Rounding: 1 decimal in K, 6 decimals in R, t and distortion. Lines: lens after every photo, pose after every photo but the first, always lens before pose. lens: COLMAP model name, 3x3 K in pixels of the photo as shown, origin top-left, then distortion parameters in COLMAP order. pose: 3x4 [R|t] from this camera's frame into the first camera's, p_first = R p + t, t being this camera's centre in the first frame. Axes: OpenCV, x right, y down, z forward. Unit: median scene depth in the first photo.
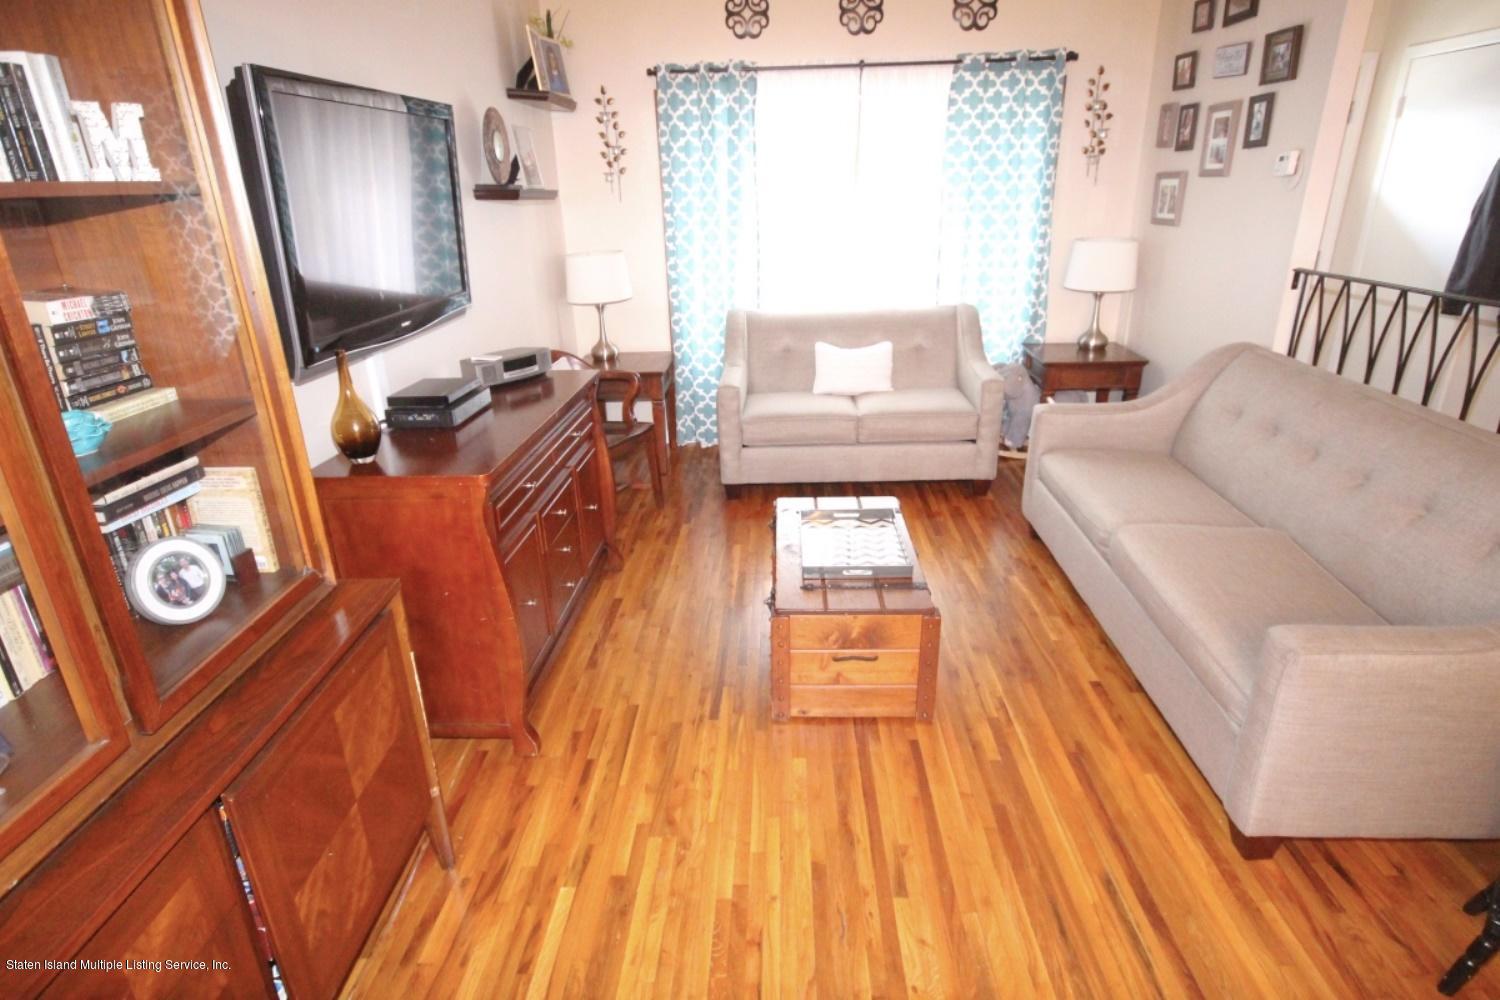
lens RADIAL K [[801.8, 0, 753.1], [0, 801.8, 503.5], [0, 0, 1]] dist [0.016579, -0.004621]
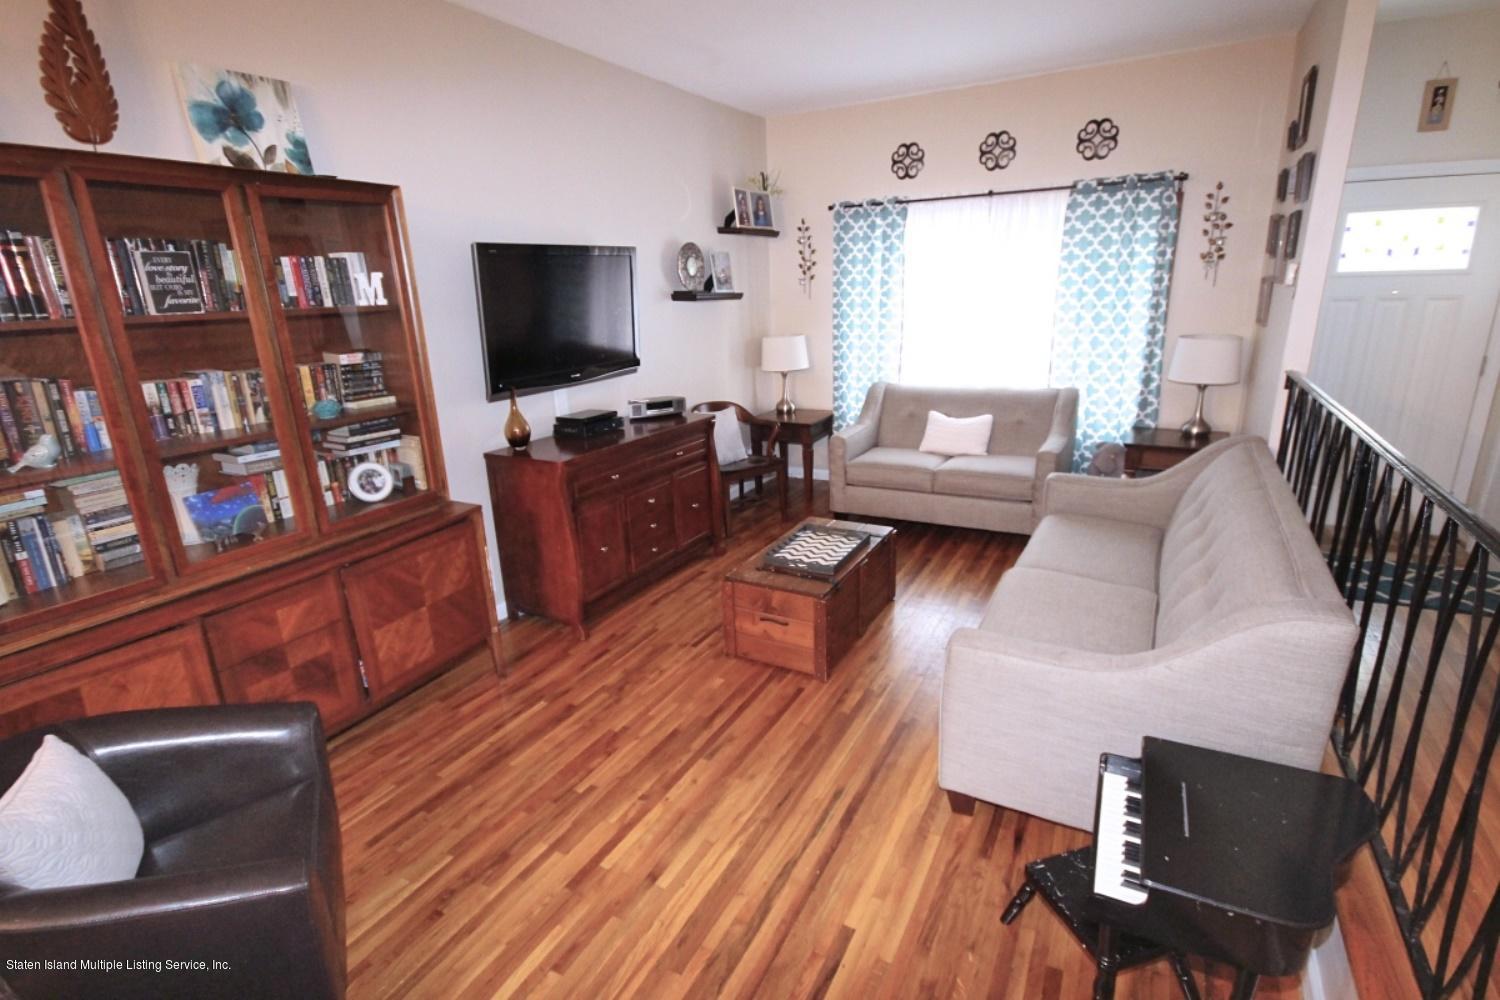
lens RADIAL K [[704.0, 0, 755.5], [0, 704.0, 502.7], [0, 0, 1]] dist [0.006719, -0.002972]
pose [[0.895065, 0.128204, -0.427110, 0.335166], [-0.155249, 0.987451, -0.028945, 0.014374], [0.418039, 0.092216, 0.903736, -0.091847]]
